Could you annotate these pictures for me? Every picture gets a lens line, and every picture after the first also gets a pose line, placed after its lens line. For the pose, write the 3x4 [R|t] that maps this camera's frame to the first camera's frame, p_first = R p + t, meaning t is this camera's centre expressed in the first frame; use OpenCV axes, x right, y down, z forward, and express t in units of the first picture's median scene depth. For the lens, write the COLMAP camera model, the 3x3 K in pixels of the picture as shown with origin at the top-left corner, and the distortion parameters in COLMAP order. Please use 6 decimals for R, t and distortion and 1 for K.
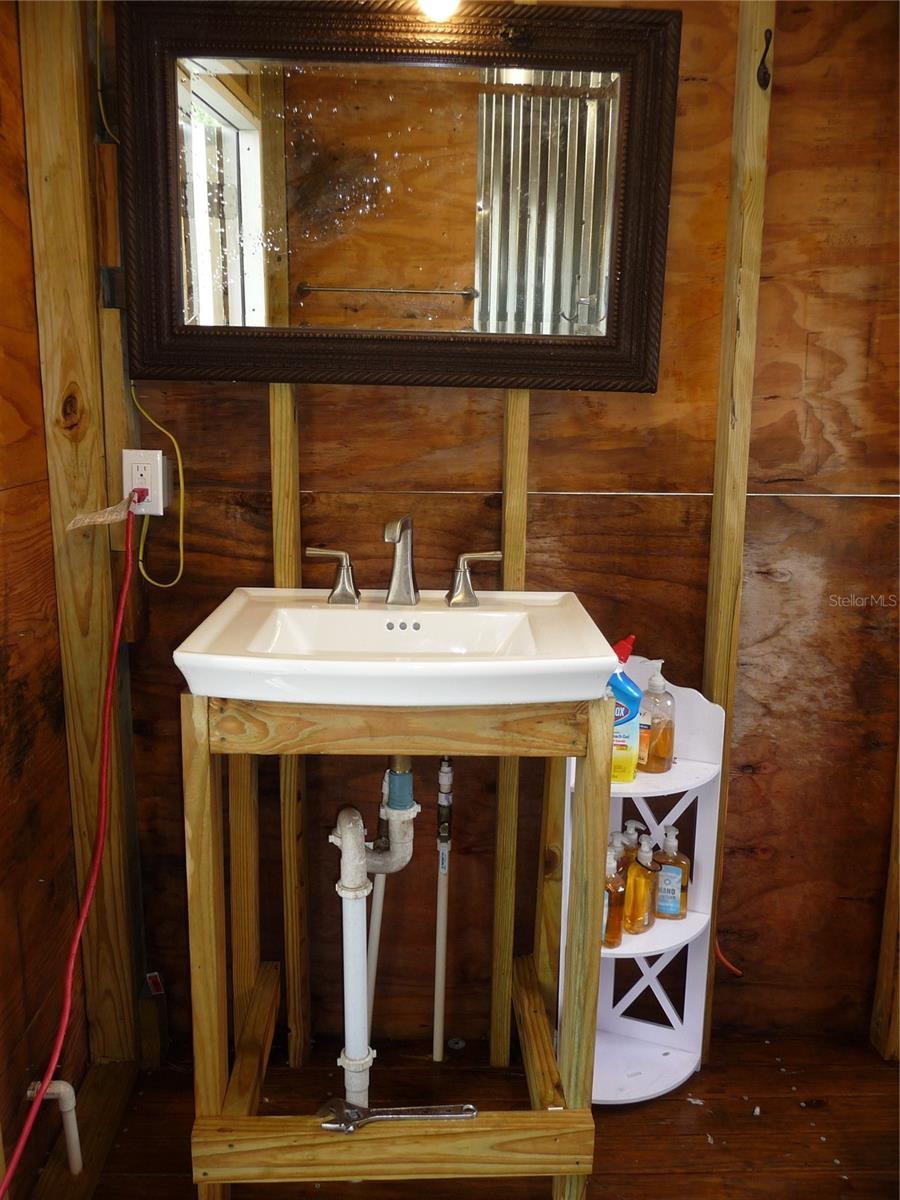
lens RADIAL K [[1009.0, 0, 447.9], [0, 1009.0, 602.8], [0, 0, 1]] dist [-0.041329, 0.030992]
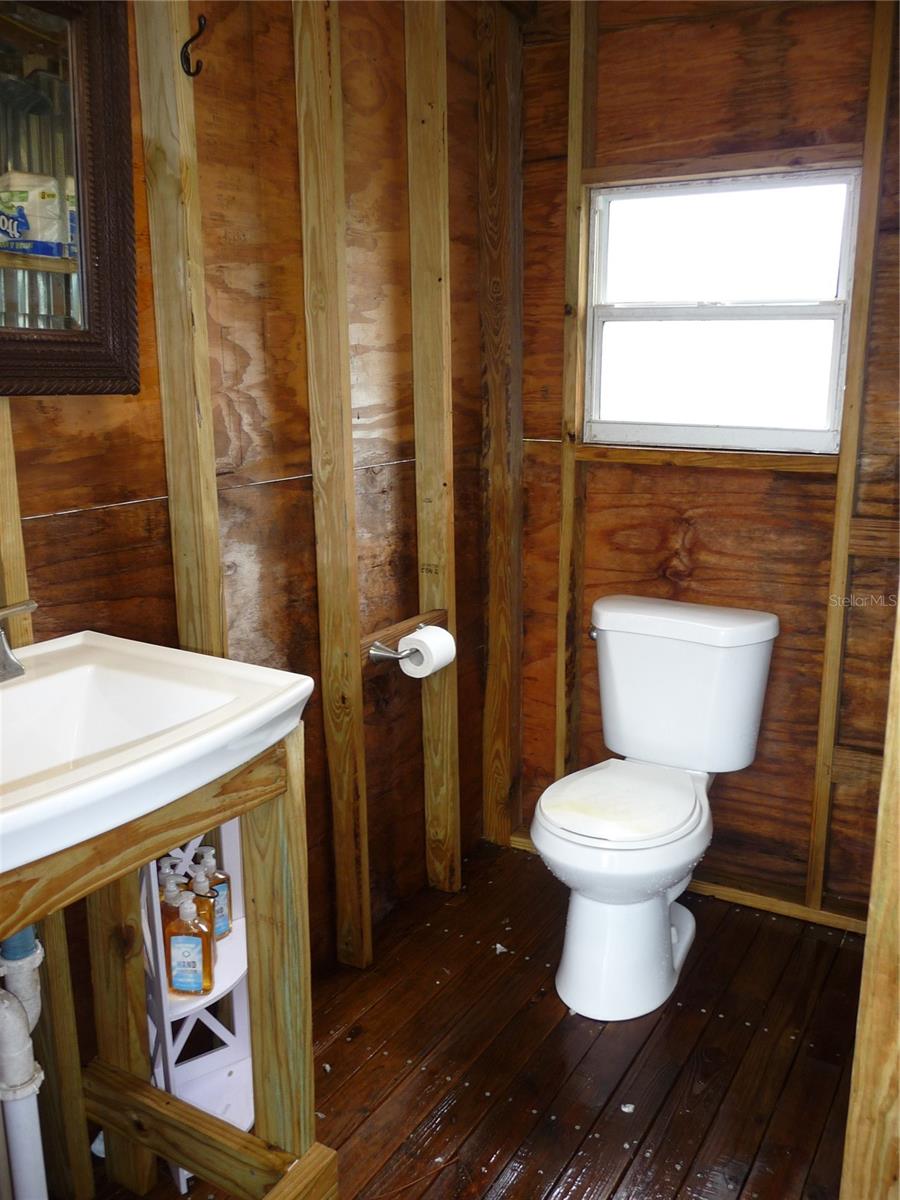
lens RADIAL K [[1009.0, 0, 450.8], [0, 1009.0, 602.2], [0, 0, 1]] dist [-0.041329, 0.030992]
pose [[0.537434, -0.205022, 0.818004, -0.392972], [0.181784, 0.975358, 0.125028, -0.082458], [-0.823480, 0.081506, 0.561460, 0.260189]]
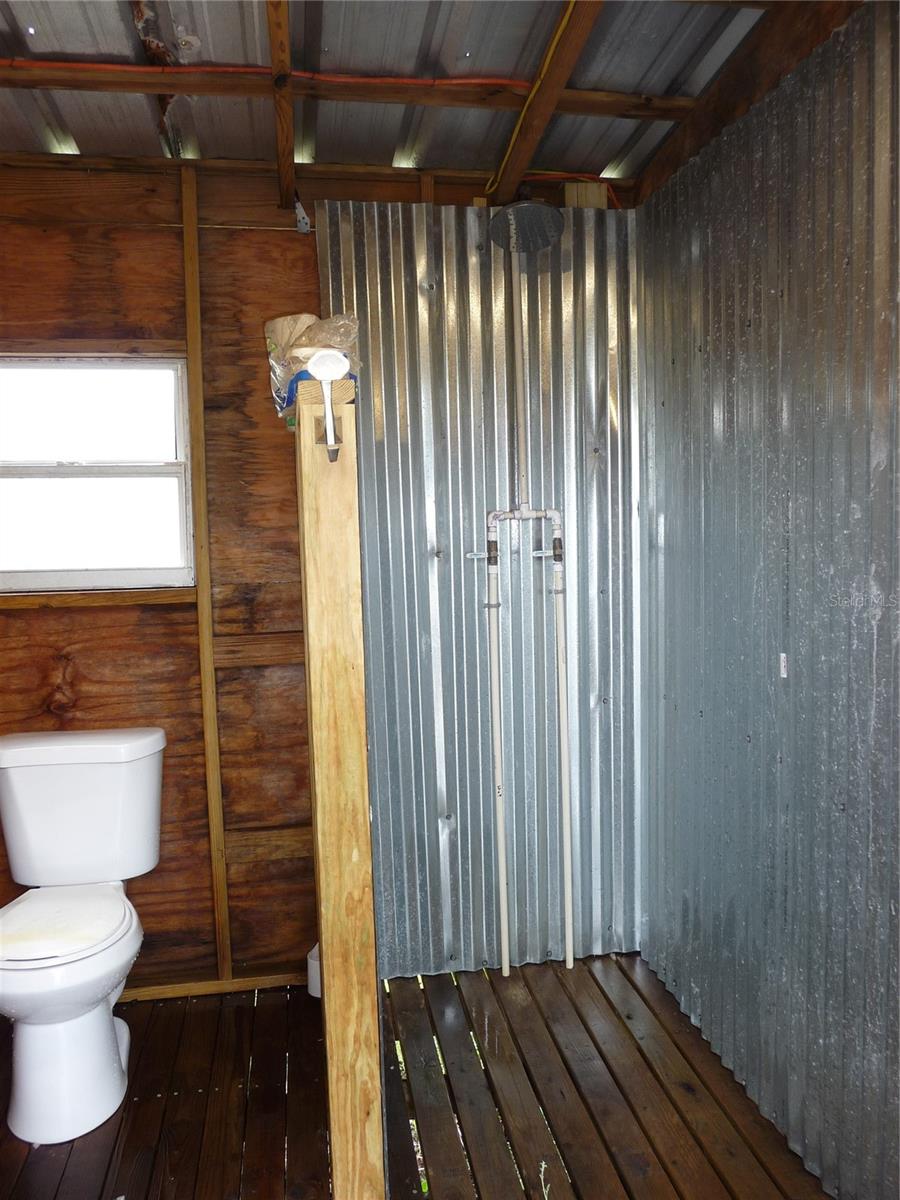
lens RADIAL K [[1009.0, 0, 450.7], [0, 1009.0, 600.4], [0, 0, 1]] dist [-0.041329, 0.030992]
pose [[-0.124936, -0.107150, 0.986362, -0.587261], [0.221035, 0.966161, 0.132953, -0.110468], [-0.967230, 0.234631, -0.097025, 0.321913]]
